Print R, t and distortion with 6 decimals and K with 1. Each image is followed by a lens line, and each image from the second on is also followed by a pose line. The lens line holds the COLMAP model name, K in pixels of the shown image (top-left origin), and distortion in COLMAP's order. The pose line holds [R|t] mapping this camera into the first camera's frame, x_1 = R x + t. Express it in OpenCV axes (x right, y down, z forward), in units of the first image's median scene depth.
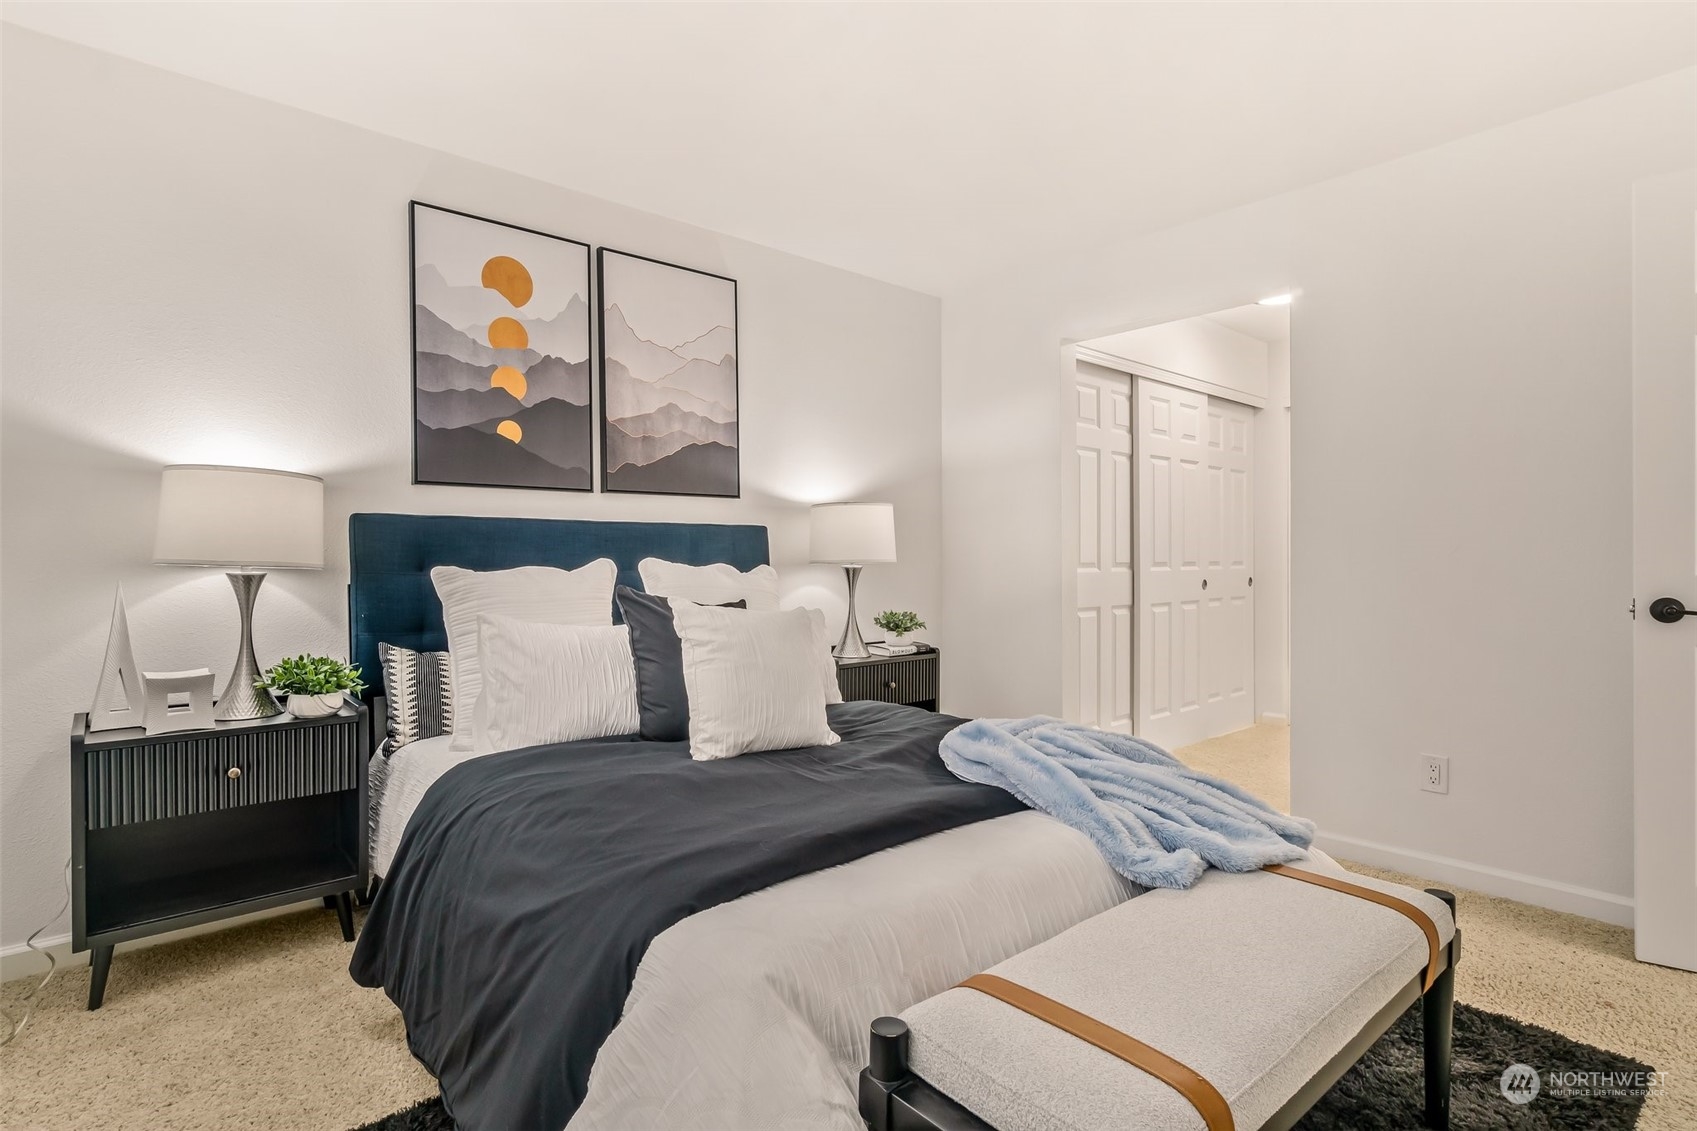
lens RADIAL K [[807.1, 0, 848.5], [0, 807.1, 565.5], [0, 0, 1]] dist [-0.000976, 0.002219]
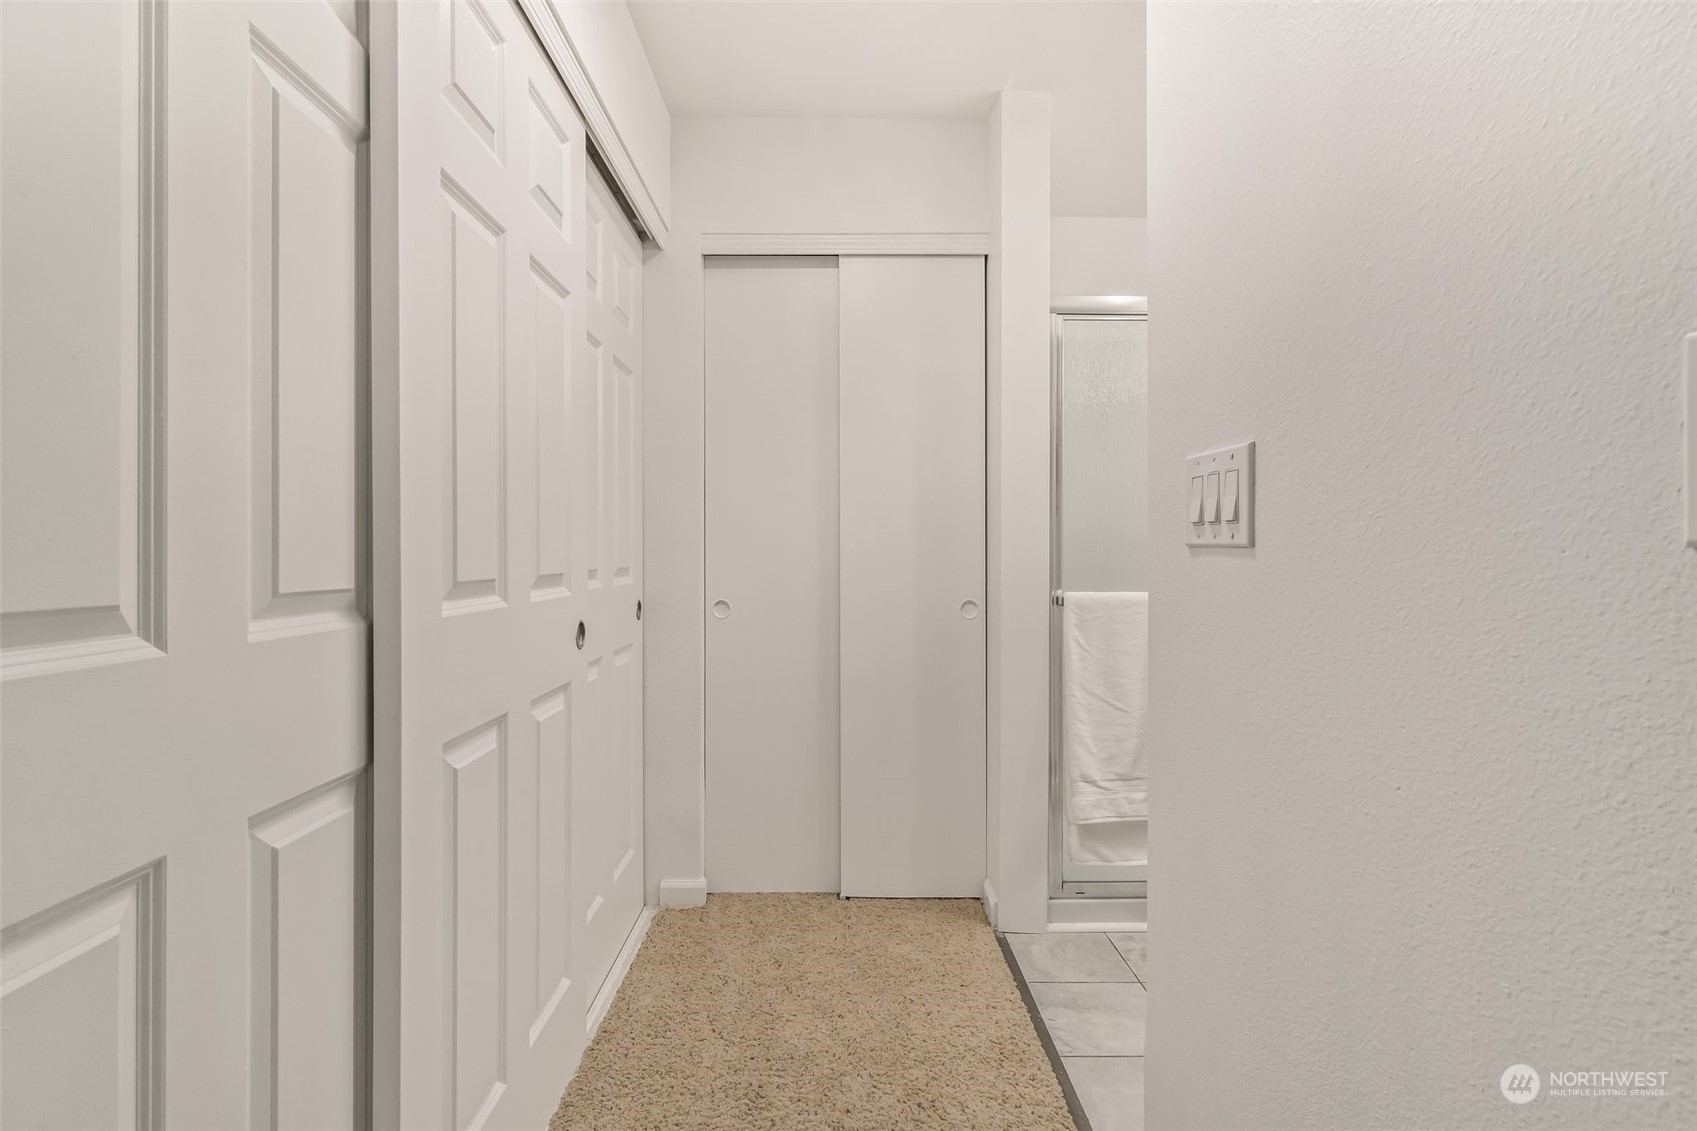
lens RADIAL K [[807.1, 0, 848.5], [0, 807.1, 565.5], [0, 0, 1]] dist [-0.000976, 0.002219]
pose [[0.630081, -0.006563, 0.776502, 0.406402], [-0.000964, 0.999957, 0.009234, -0.019591], [-0.776529, -0.006567, 0.630047, 1.169891]]
